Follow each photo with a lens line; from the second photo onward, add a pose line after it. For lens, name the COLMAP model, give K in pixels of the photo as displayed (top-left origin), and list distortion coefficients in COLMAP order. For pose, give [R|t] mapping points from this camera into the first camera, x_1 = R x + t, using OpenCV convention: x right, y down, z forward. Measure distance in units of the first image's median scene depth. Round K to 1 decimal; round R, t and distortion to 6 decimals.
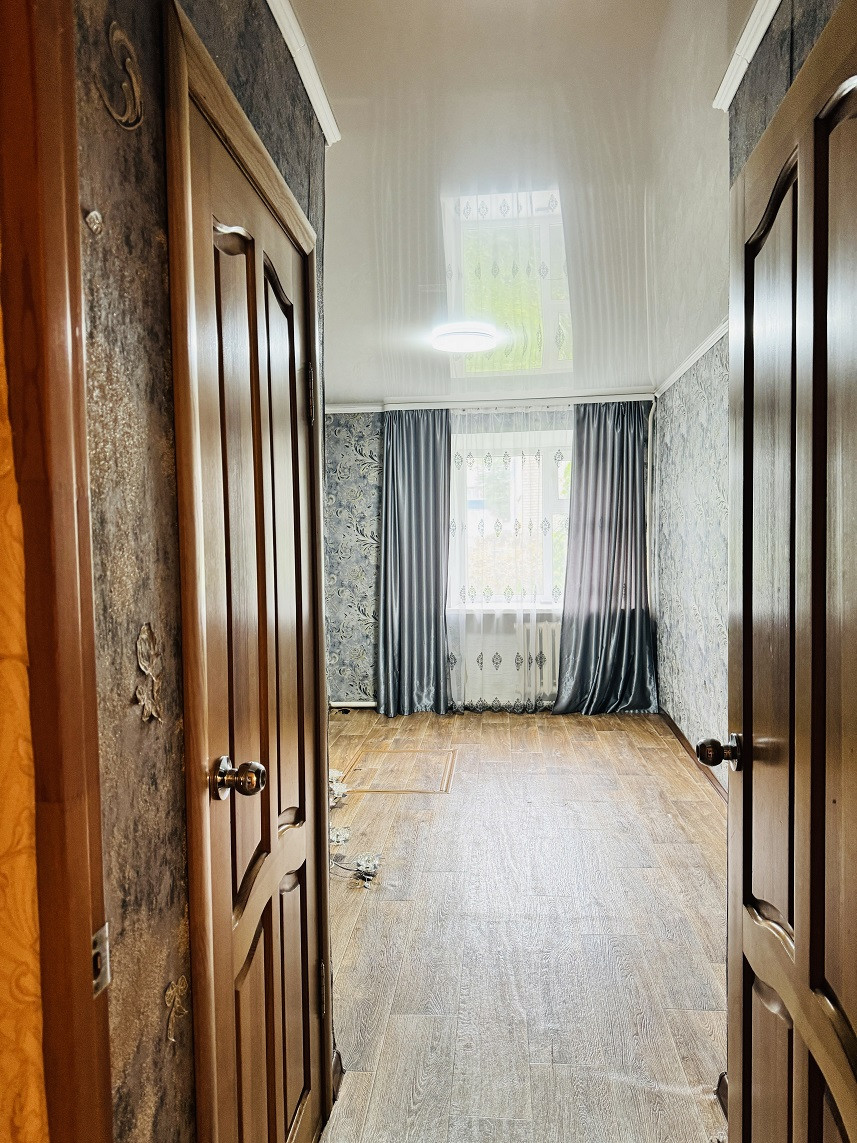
lens RADIAL K [[806.3, 0, 432.4], [0, 806.3, 582.9], [0, 0, 1]] dist [0.090431, -0.000571]
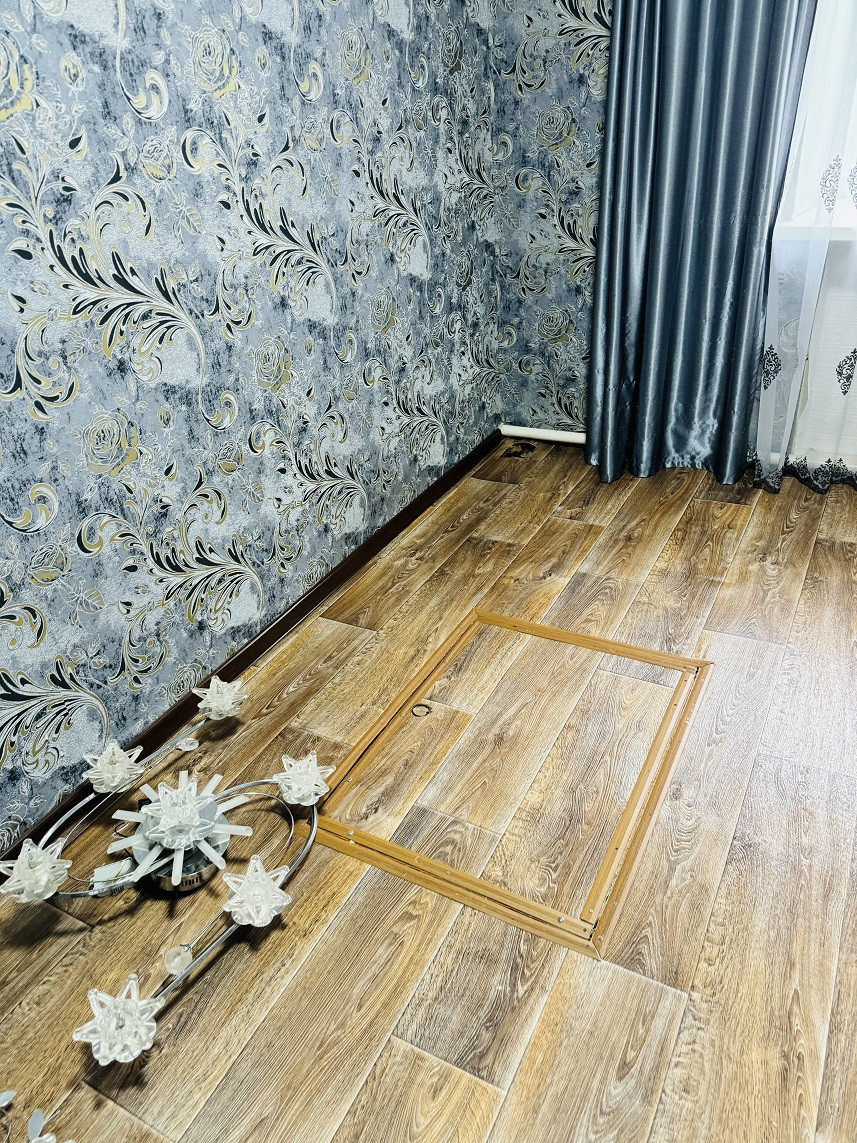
lens RADIAL K [[805.7, 0, 428.5], [0, 805.7, 571.5], [0, 0, 1]] dist [0.090687, -0.115769]
pose [[0.912760, 0.157395, -0.376956, 0.039889], [0.043626, 0.879953, 0.473053, -0.014073], [0.406160, -0.448229, 0.796320, 0.565636]]
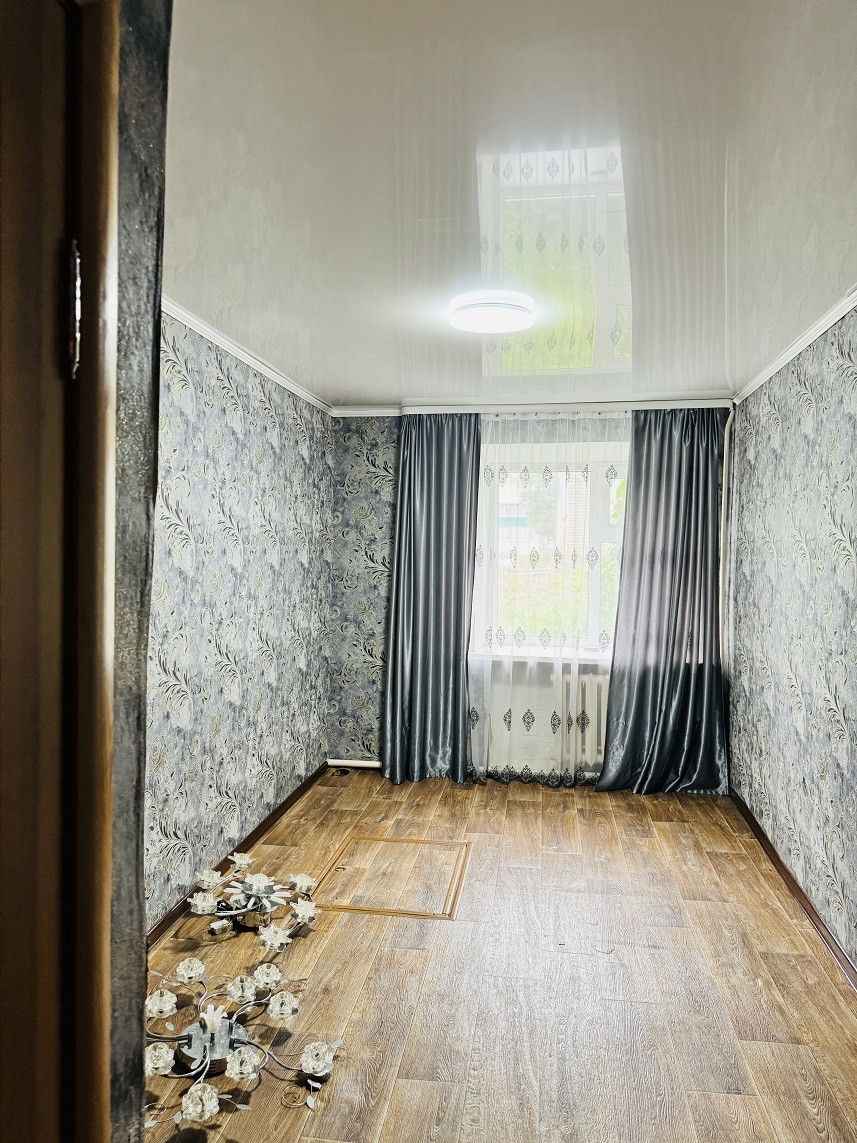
lens RADIAL K [[805.7, 0, 428.5], [0, 805.7, 571.5], [0, 0, 1]] dist [0.090687, -0.115769]
pose [[0.997721, 0.031429, -0.059700, 0.023344], [-0.033248, 0.999005, -0.029727, -0.026361], [0.058706, 0.031644, 0.997774, 0.174003]]
